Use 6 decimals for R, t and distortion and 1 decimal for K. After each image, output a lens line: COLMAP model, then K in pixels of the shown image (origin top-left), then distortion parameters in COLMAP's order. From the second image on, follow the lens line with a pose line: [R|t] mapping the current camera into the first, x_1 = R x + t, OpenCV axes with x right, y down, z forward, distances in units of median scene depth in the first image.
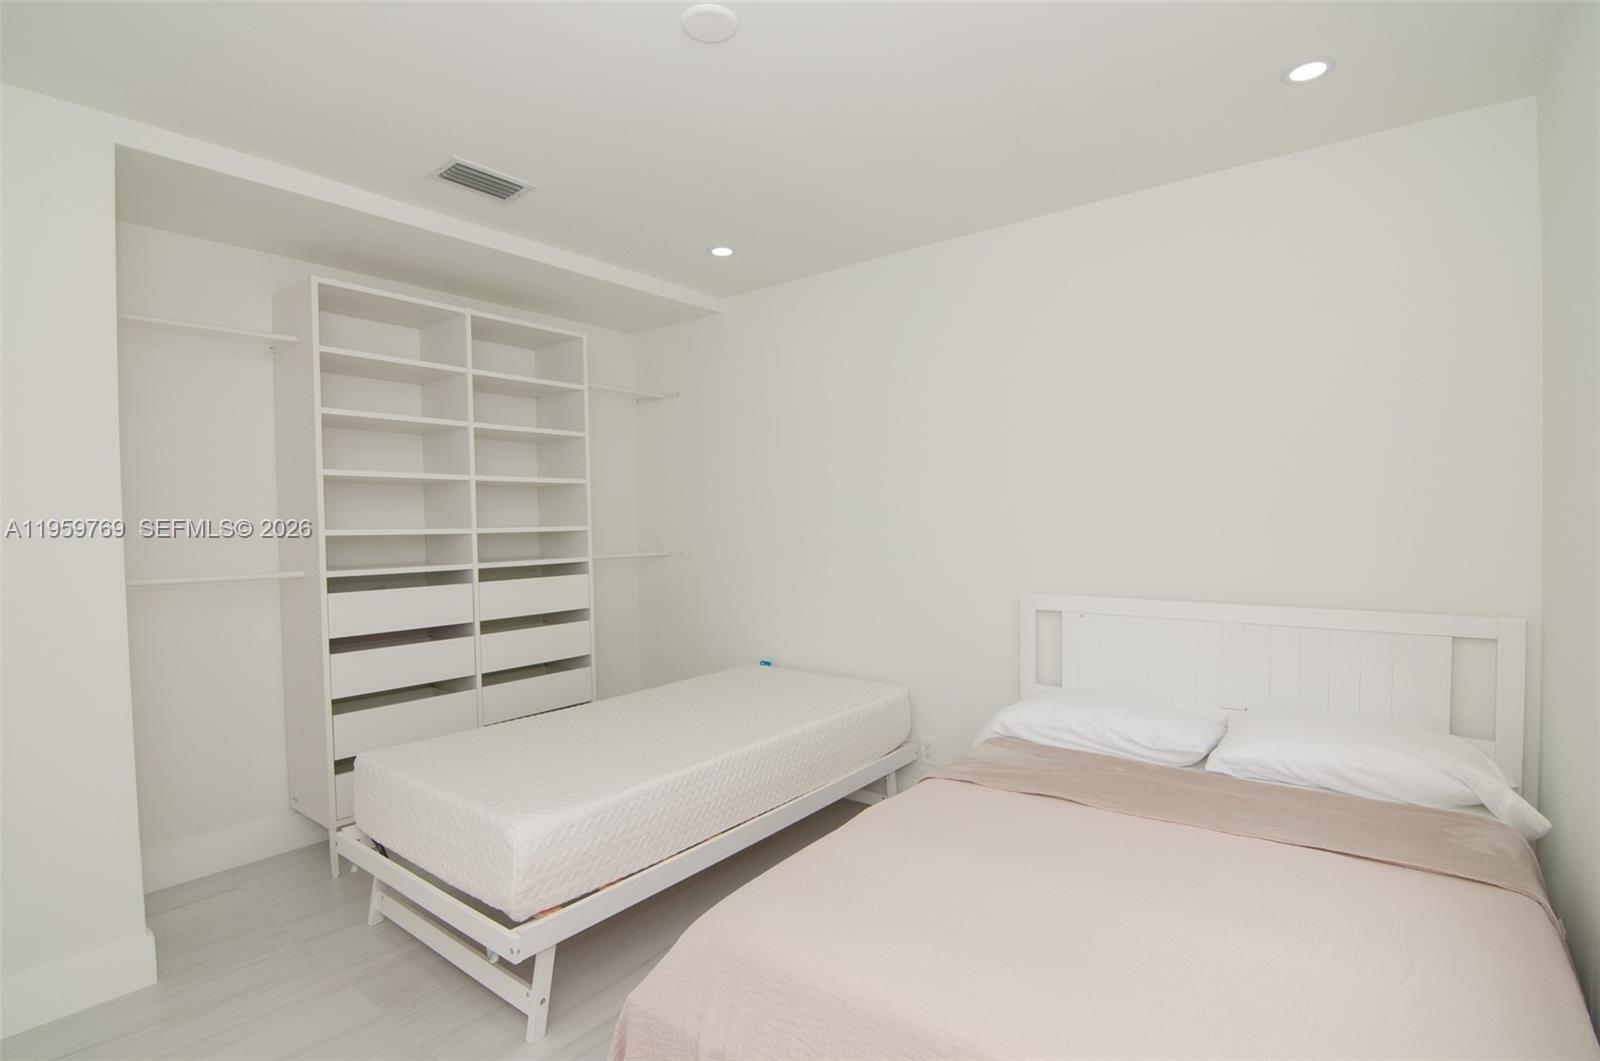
lens RADIAL K [[767.6, 0, 802.5], [0, 767.6, 540.6], [0, 0, 1]] dist [-0.001849, -0.013802]
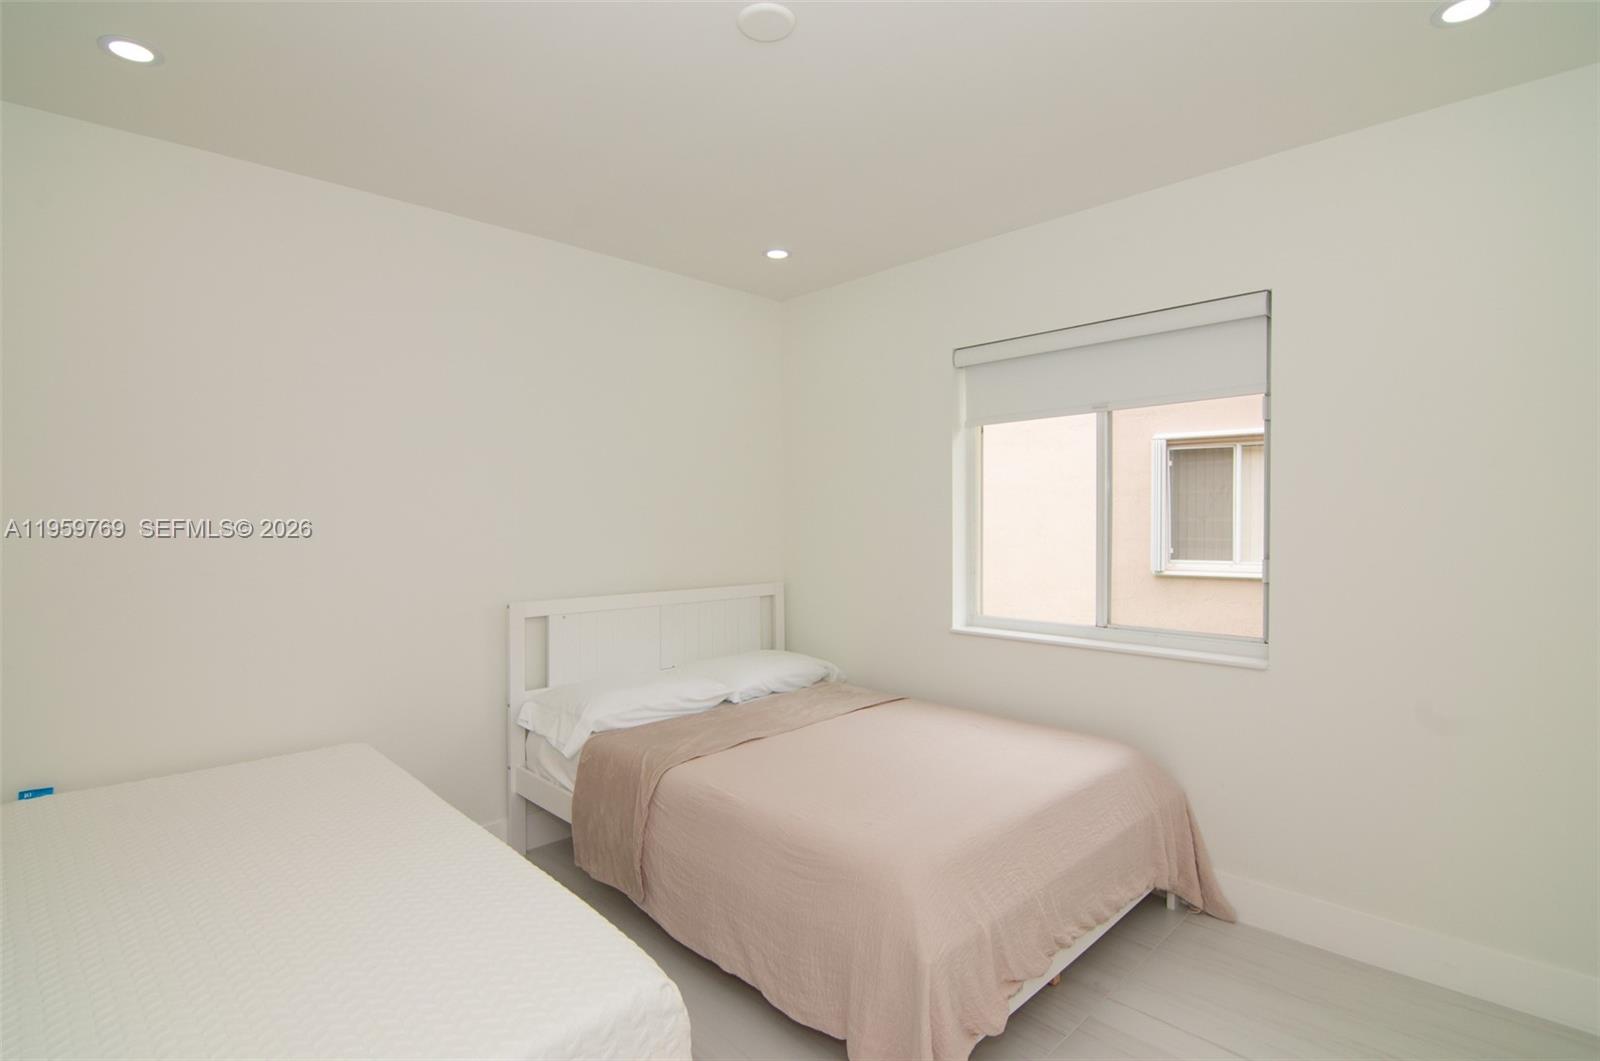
lens RADIAL K [[767.6, 0, 802.5], [0, 767.6, 540.6], [0, 0, 1]] dist [-0.001849, -0.013802]
pose [[0.129087, -0.007998, 0.991601, -0.710190], [0.031422, 0.999498, 0.003971, -0.004369], [-0.991135, 0.030645, 0.129273, 0.550000]]
